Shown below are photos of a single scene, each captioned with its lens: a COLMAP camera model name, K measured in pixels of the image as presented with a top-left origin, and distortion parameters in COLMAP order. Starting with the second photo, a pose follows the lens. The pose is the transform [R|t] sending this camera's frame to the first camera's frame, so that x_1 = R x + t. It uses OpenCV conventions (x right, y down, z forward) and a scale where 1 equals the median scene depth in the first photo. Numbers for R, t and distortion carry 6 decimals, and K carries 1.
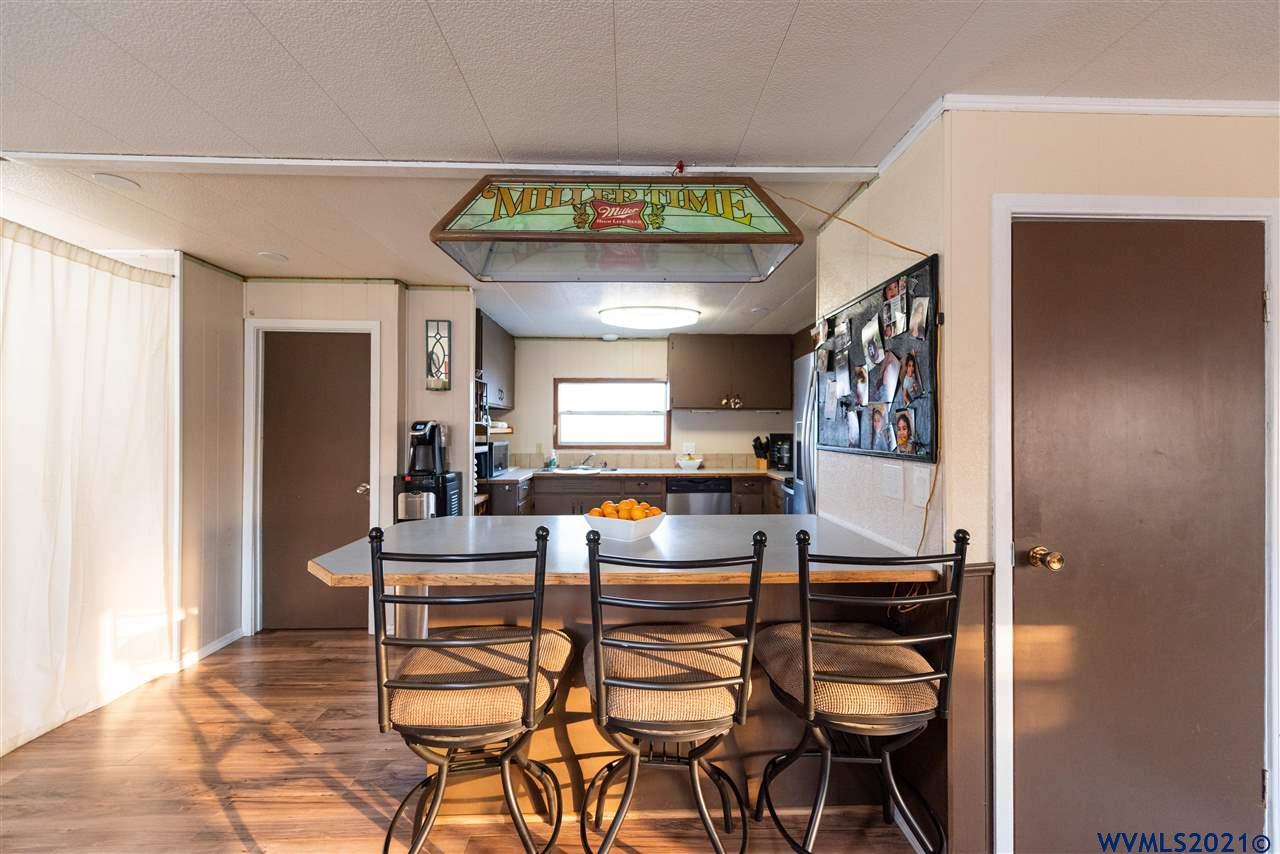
lens RADIAL K [[506.5, 0, 640.0], [0, 506.5, 427.0], [0, 0, 1]] dist [-0.001050, -0.000177]
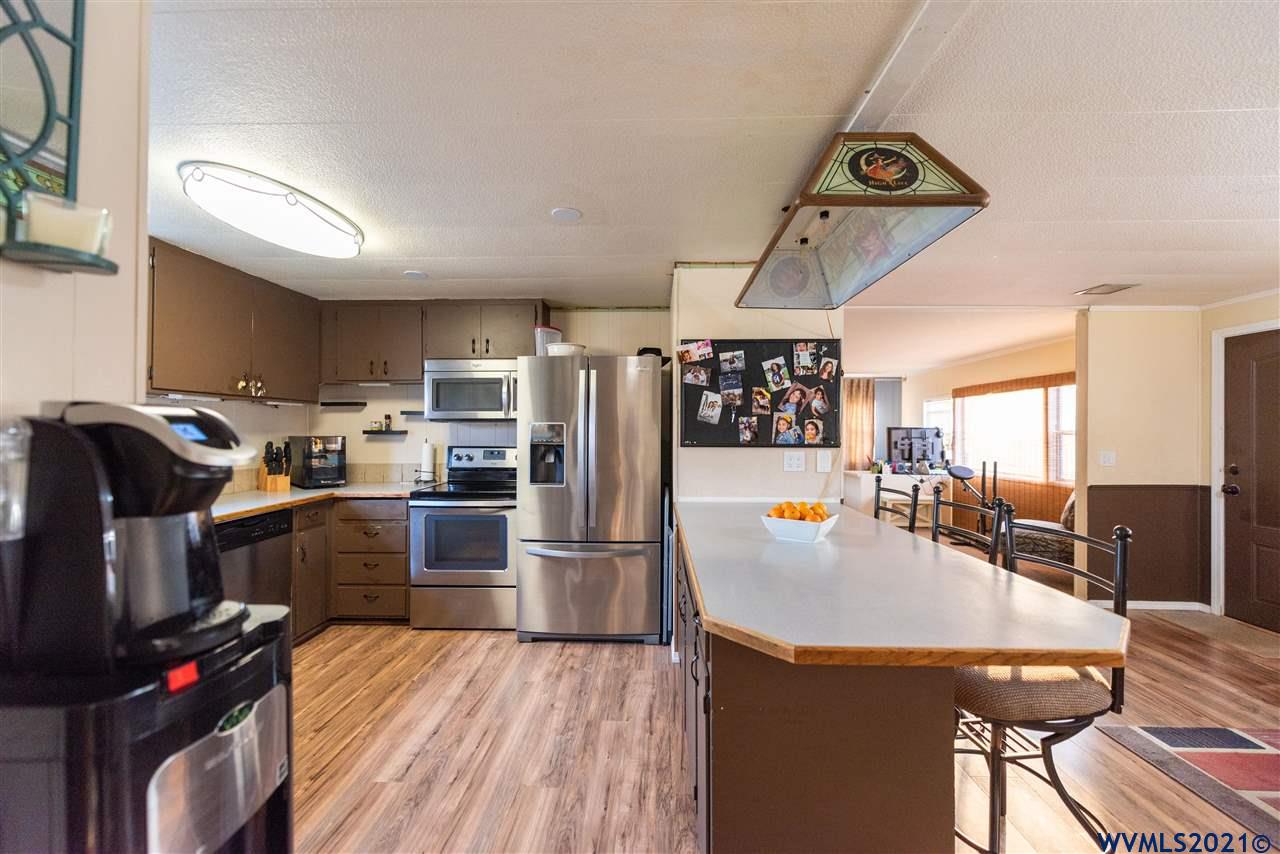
lens RADIAL K [[506.5, 0, 640.0], [0, 506.5, 427.0], [0, 0, 1]] dist [-0.001050, -0.000177]
pose [[0.067871, 0.000403, 0.997694, -0.394566], [-0.001546, 0.999999, -0.000299, -0.000902], [-0.997693, -0.001522, 0.067872, 0.493267]]
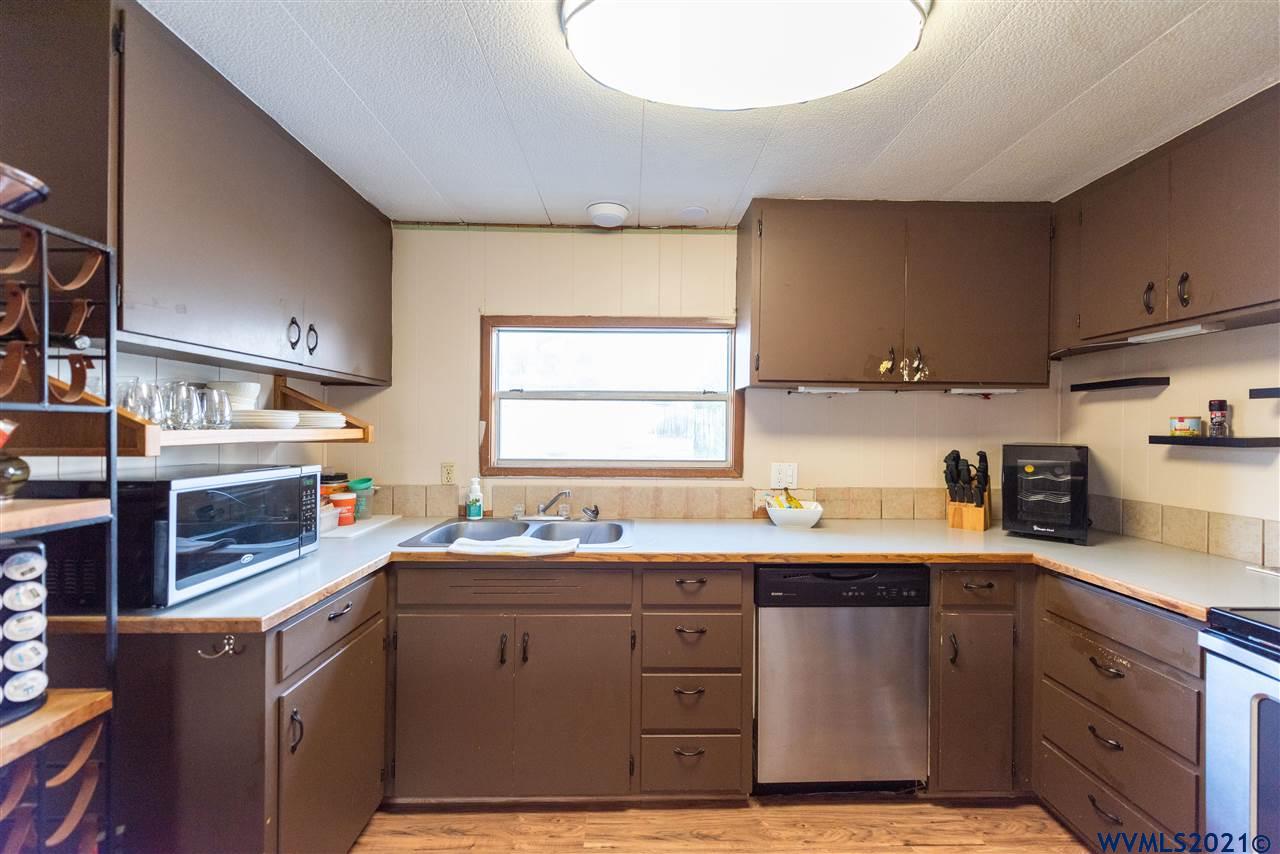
lens RADIAL K [[490.7, 0, 643.2], [0, 490.7, 430.2], [0, 0, 1]] dist [0.003083, 0.000011]
pose [[0.999951, 0.005147, -0.008505, -0.025360], [-0.005084, 0.999959, 0.007461, -0.000192], [0.008543, -0.007418, 0.999936, 0.601653]]
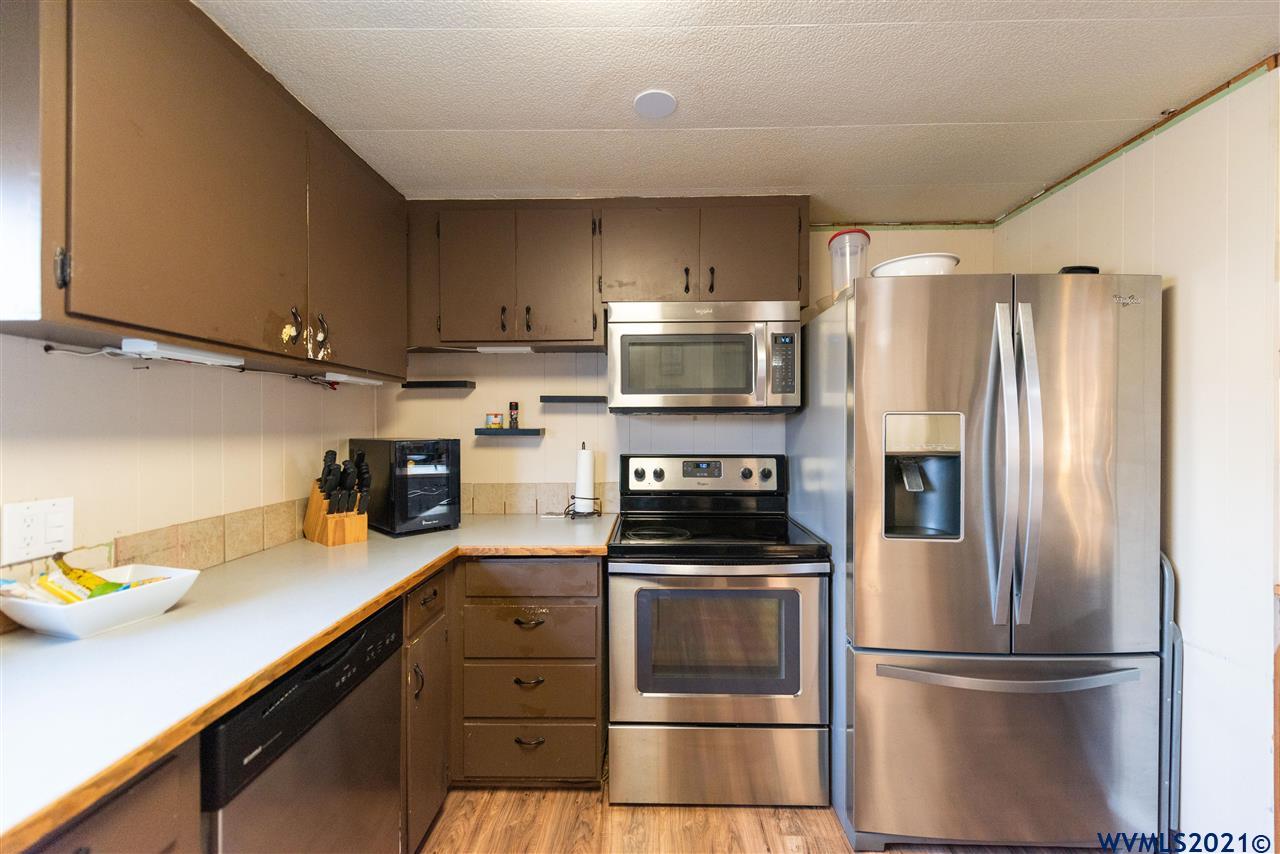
lens RADIAL K [[498.2, 0, 641.8], [0, 498.2, 428.5], [0, 0, 1]] dist [0.002726, -0.000385]
pose [[0.039985, -0.008904, 0.999161, -0.100013], [0.001525, 0.999960, 0.008850, 0.000745], [-0.999199, 0.001170, 0.039997, 0.795581]]
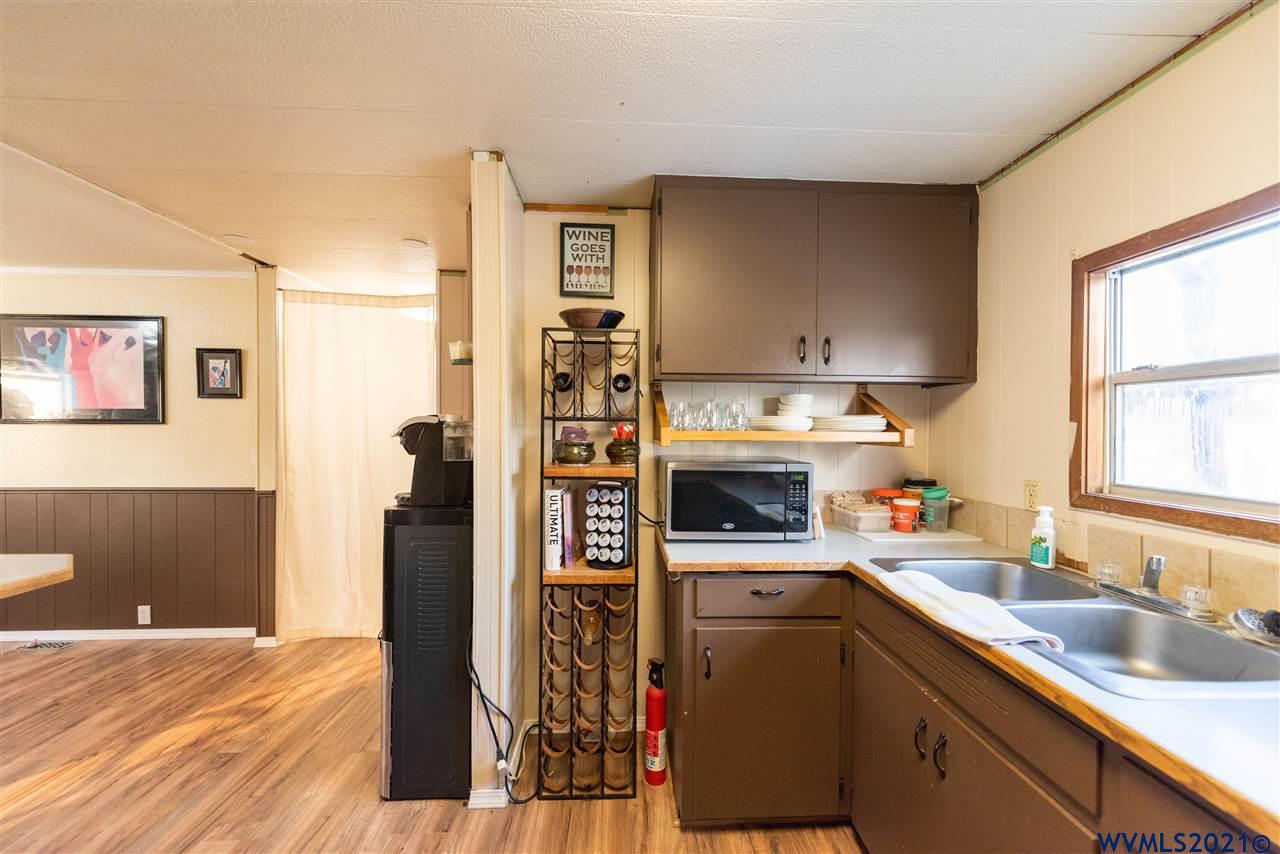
lens RADIAL K [[498.2, 0, 641.8], [0, 498.2, 428.5], [0, 0, 1]] dist [0.002726, -0.000385]
pose [[0.021260, 0.003325, -0.999768, 0.116229], [-0.005010, 0.999982, 0.003219, -0.000208], [0.999761, 0.004941, 0.021276, 0.786198]]
